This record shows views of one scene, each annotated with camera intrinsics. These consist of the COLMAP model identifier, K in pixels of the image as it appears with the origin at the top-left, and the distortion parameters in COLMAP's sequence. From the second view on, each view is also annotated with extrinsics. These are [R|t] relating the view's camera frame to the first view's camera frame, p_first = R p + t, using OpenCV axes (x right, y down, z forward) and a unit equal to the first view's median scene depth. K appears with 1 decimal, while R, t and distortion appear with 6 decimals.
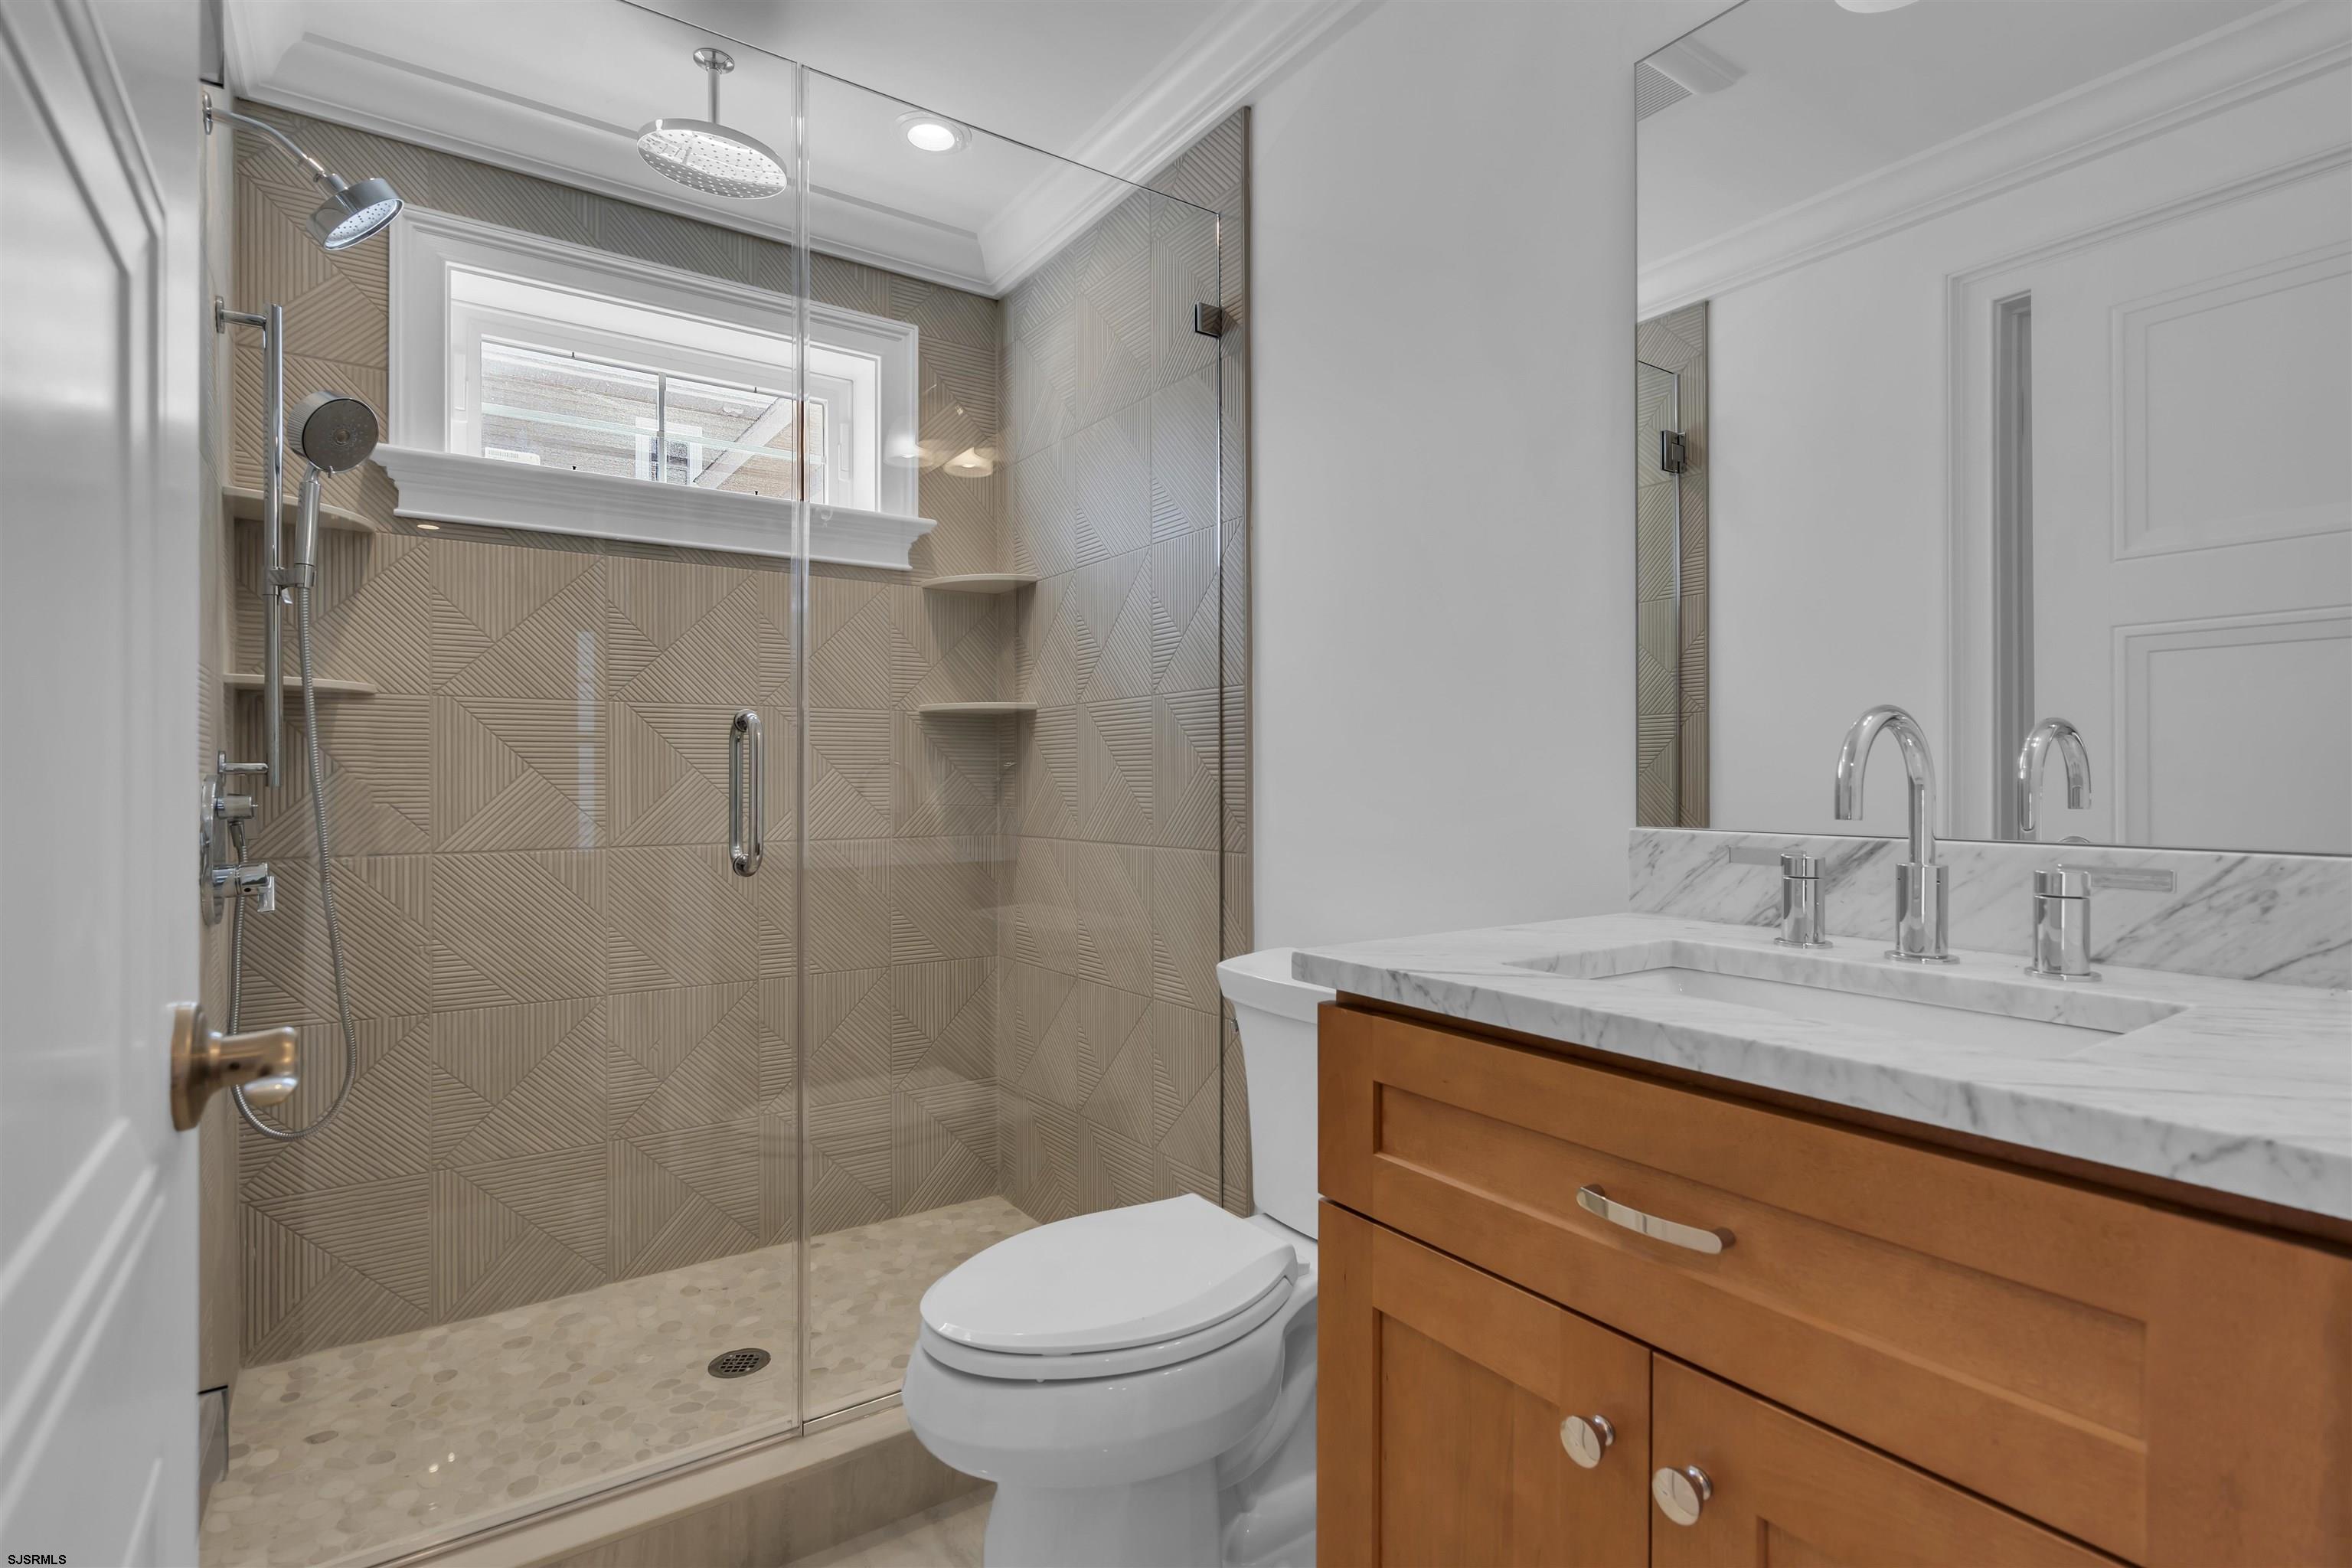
lens RADIAL K [[1140.2, 0, 1159.6], [0, 1140.2, 778.4], [0, 0, 1]] dist [0.000138, 0.001654]
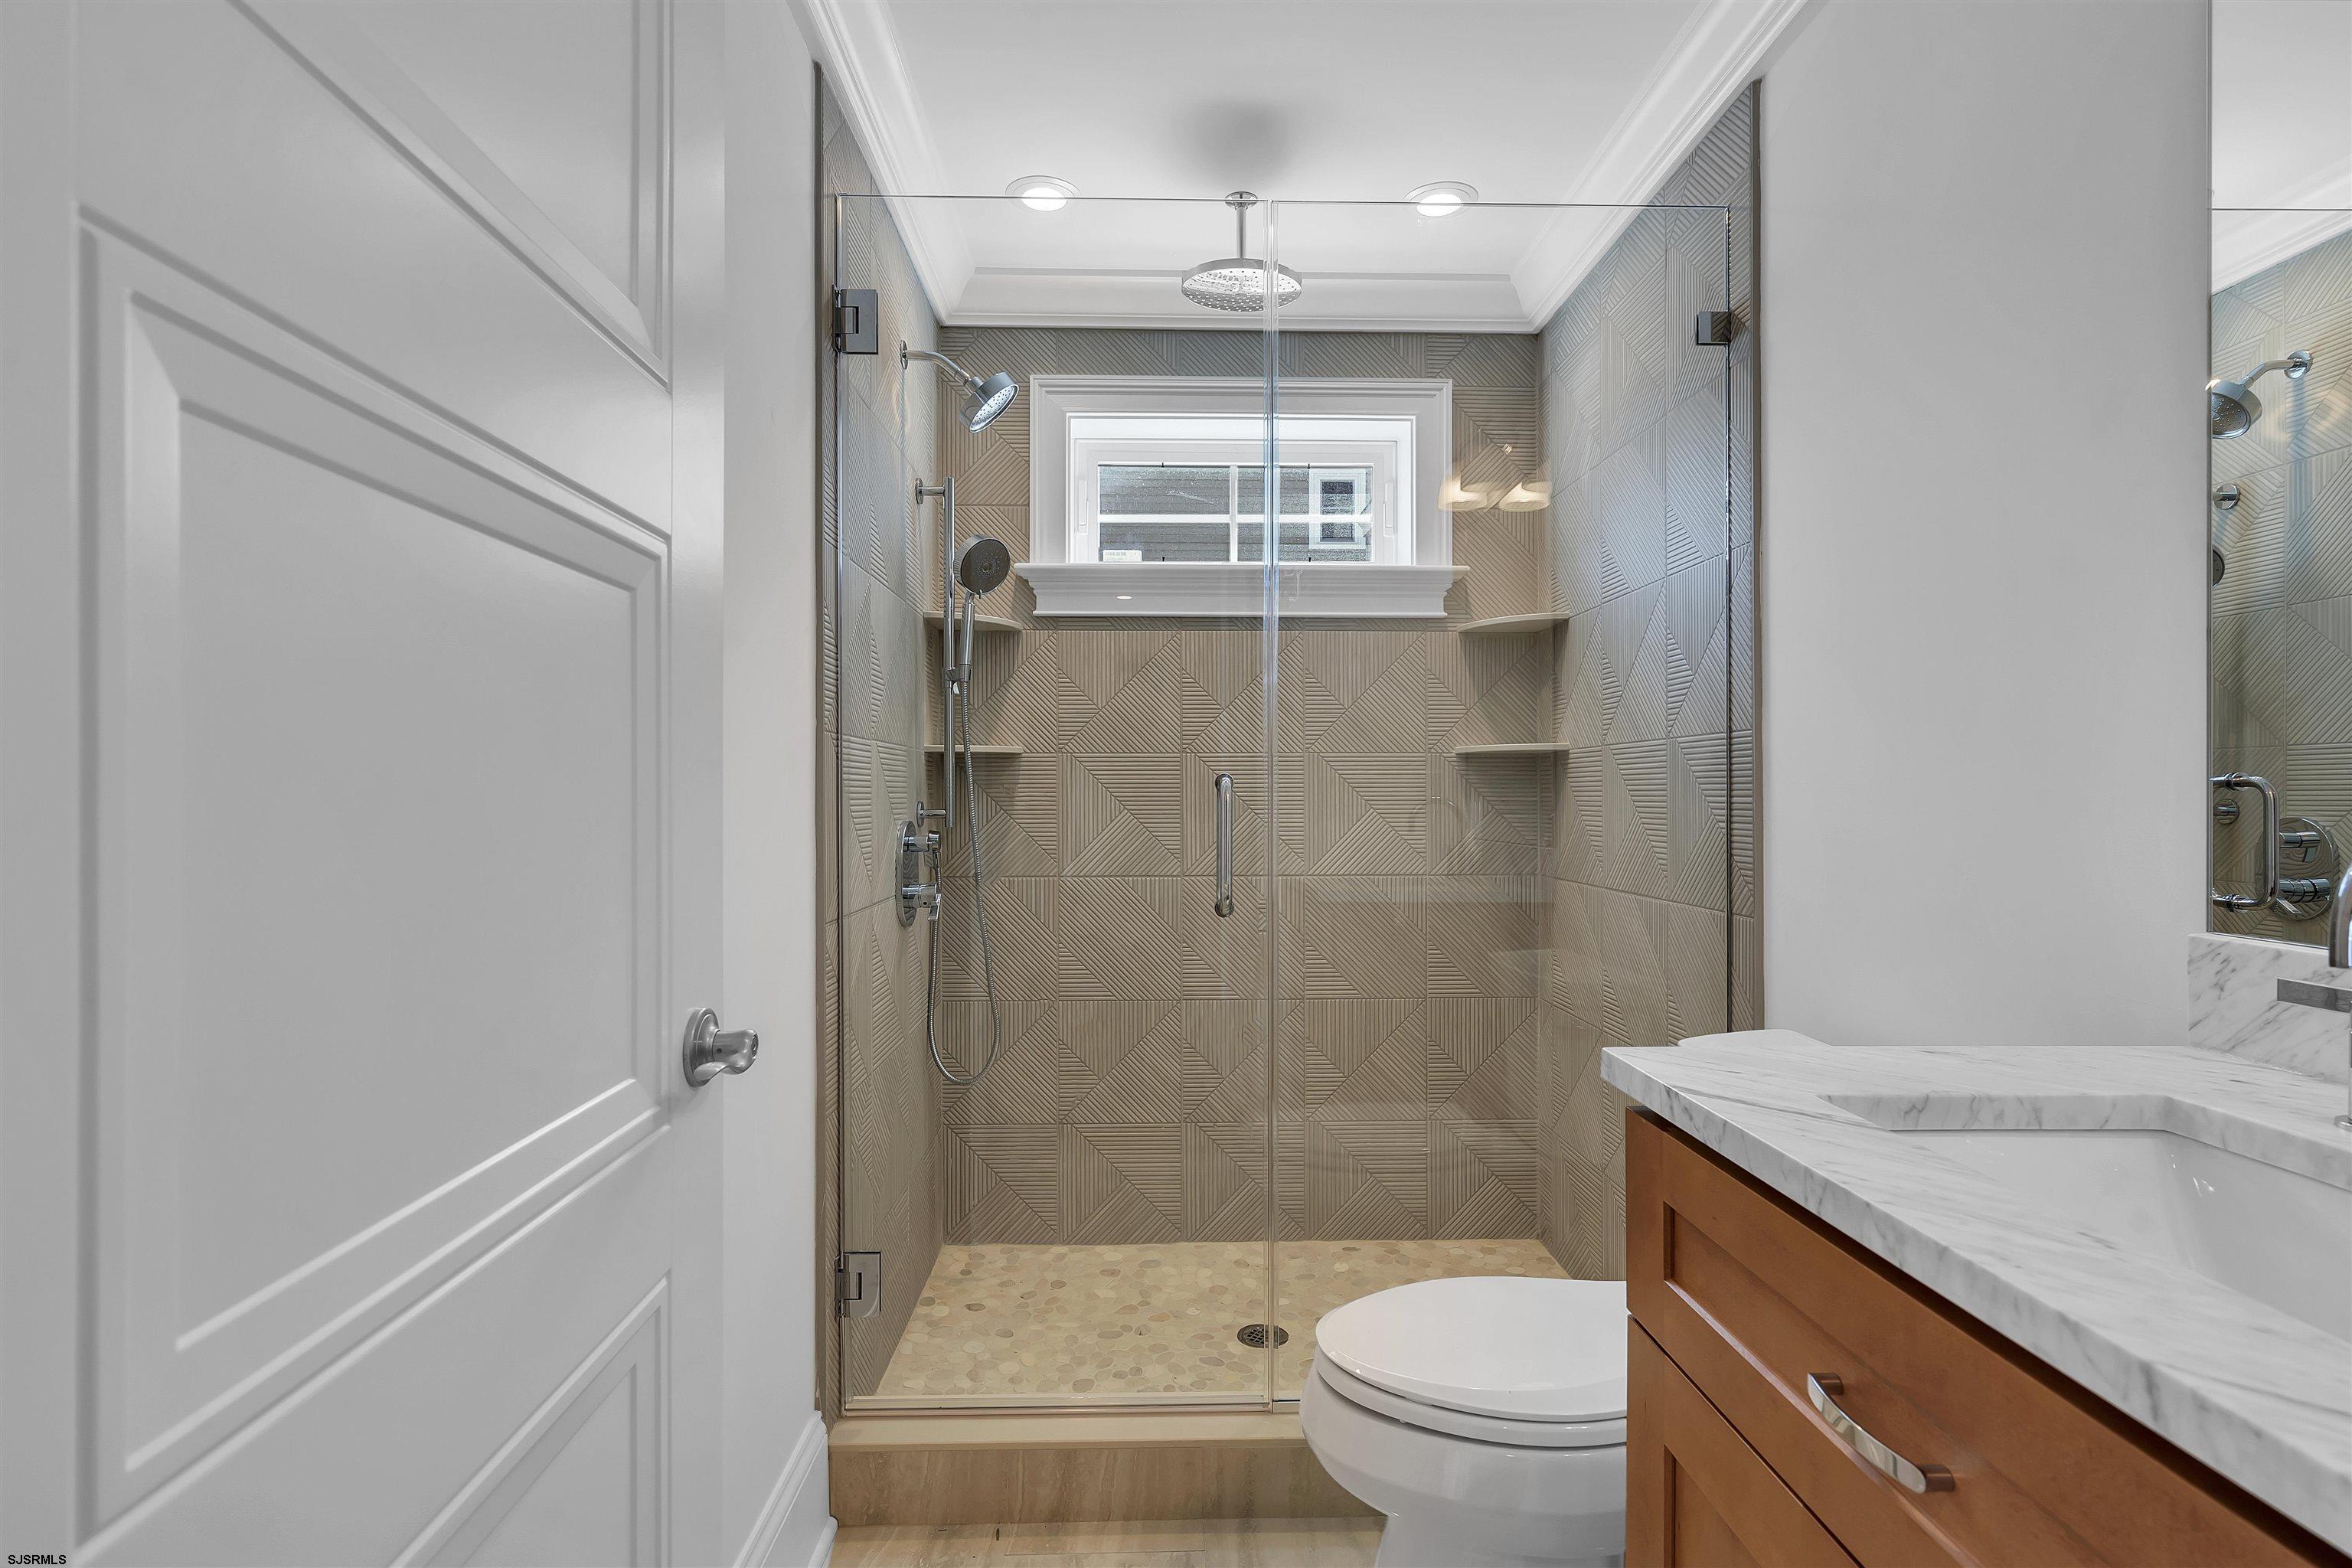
lens RADIAL K [[1140.2, 0, 1174.0], [0, 1140.2, 789.1], [0, 0, 1]] dist [0.000138, 0.001654]
pose [[0.832133, 0.001190, -0.554575, 0.194609], [0.000342, 0.999996, 0.002660, -0.038132], [0.554576, -0.002403, 0.832129, 0.004273]]
